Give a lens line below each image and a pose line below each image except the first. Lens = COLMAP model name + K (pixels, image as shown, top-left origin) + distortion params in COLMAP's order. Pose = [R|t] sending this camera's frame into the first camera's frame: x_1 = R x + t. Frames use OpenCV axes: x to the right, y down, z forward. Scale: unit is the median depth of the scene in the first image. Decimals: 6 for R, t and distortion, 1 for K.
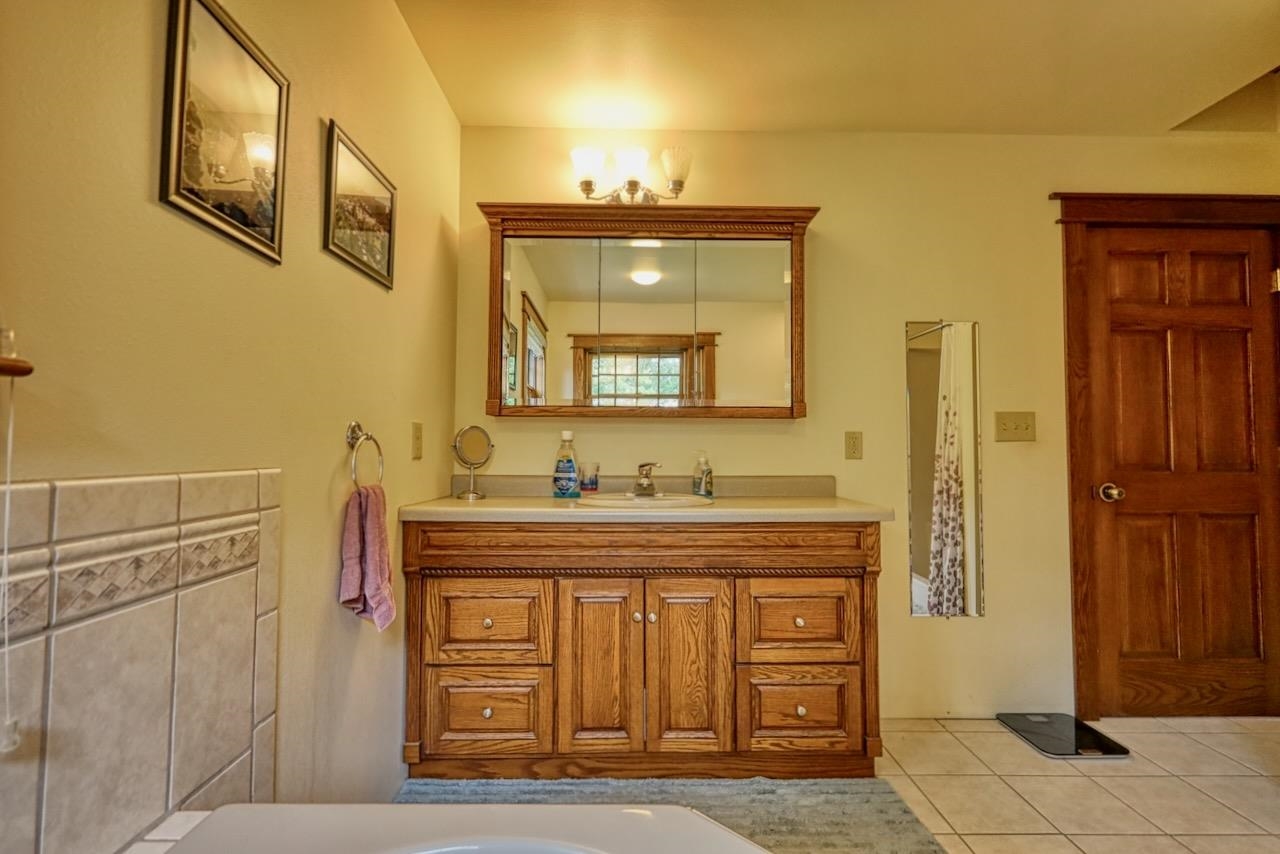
lens RADIAL K [[594.2, 0, 642.0], [0, 594.2, 424.3], [0, 0, 1]] dist [0.010611, -0.000586]
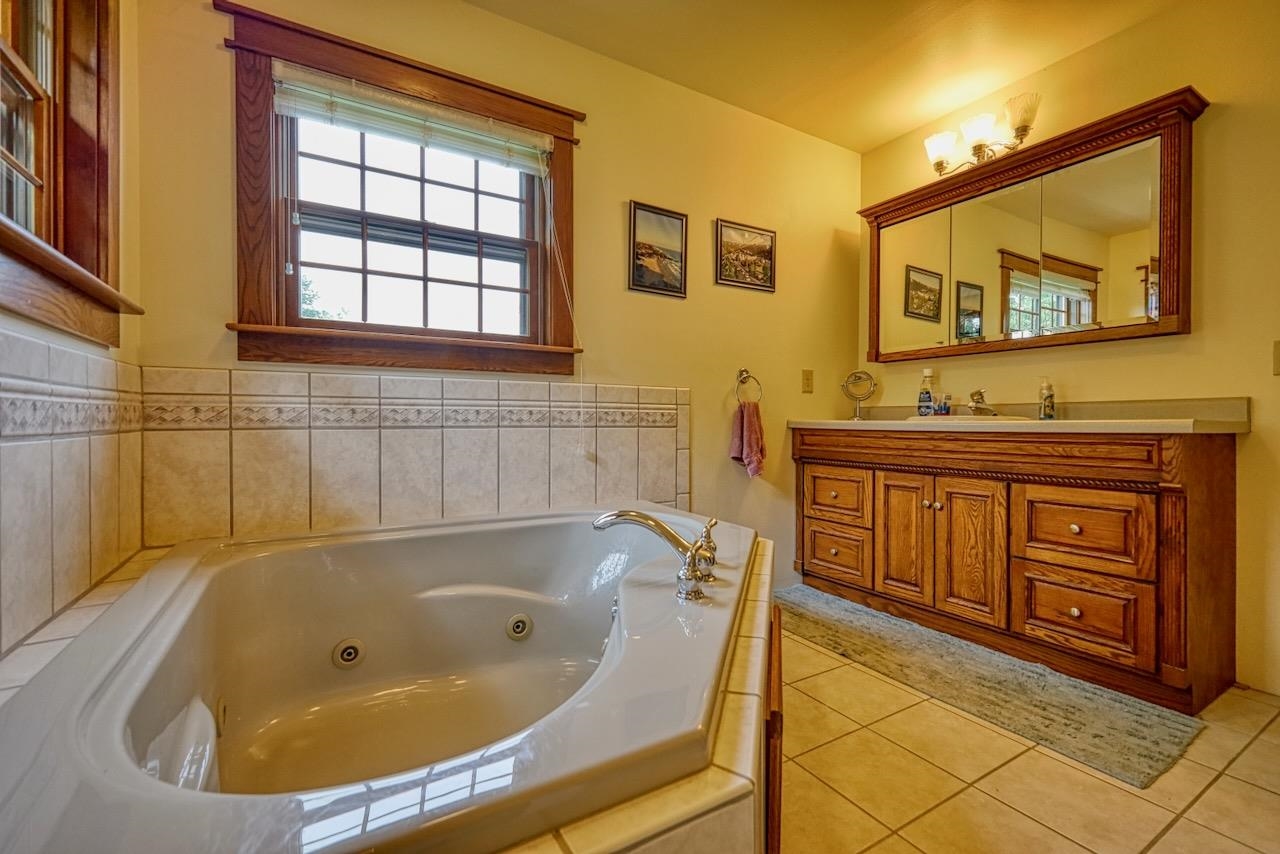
lens RADIAL K [[555.1, 0, 642.1], [0, 555.1, 420.4], [0, 0, 1]] dist [0.004141, -0.000564]
pose [[0.498295, -0.003809, -0.866999, 0.731565], [0.032831, 0.999356, 0.014479, 0.102626], [0.866386, -0.035679, 0.498099, -0.137017]]
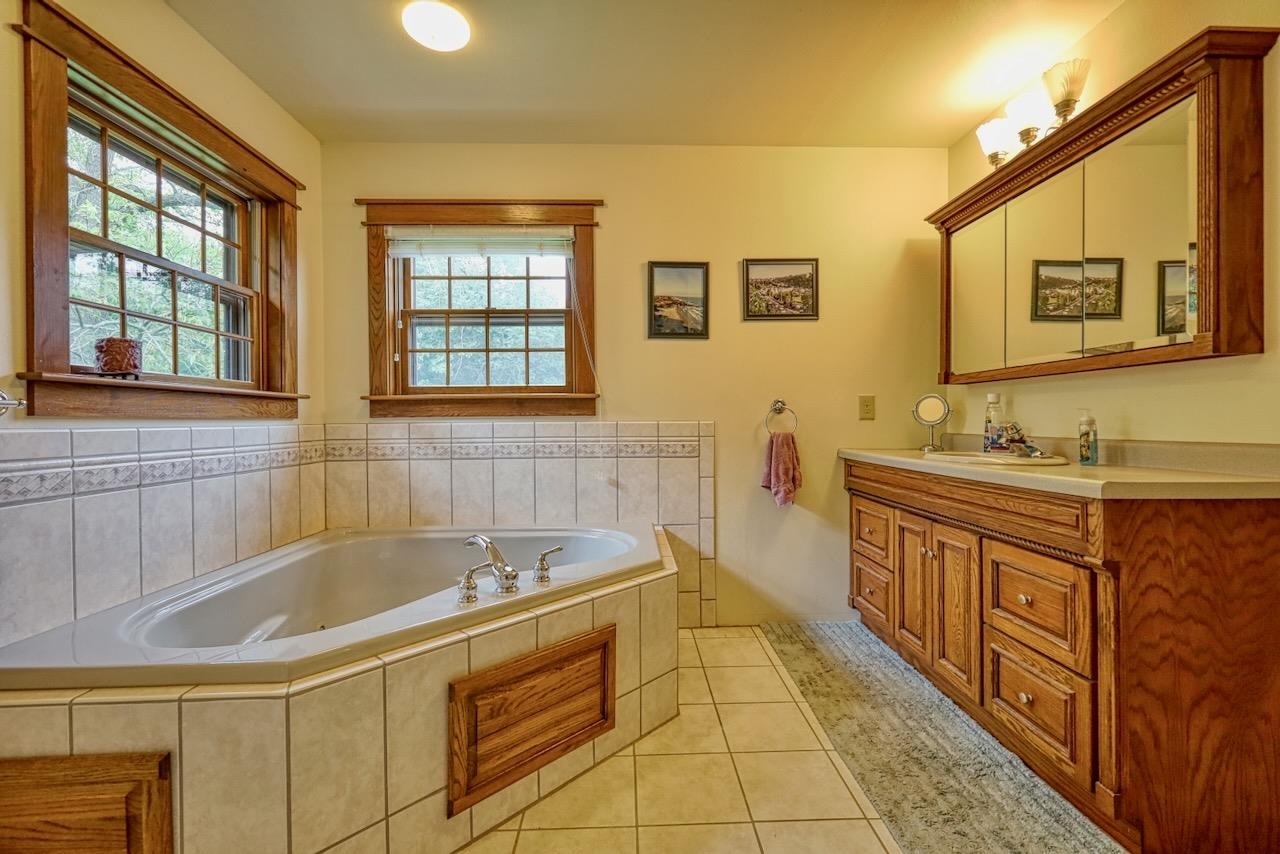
lens RADIAL K [[555.1, 0, 640.0], [0, 555.1, 419.3], [0, 0, 1]] dist [0.004141, -0.000564]
pose [[0.011349, -0.008266, -0.999901, 1.083314], [0.045740, 0.998923, -0.007739, 0.044914], [0.998889, -0.045648, 0.011715, 0.432124]]
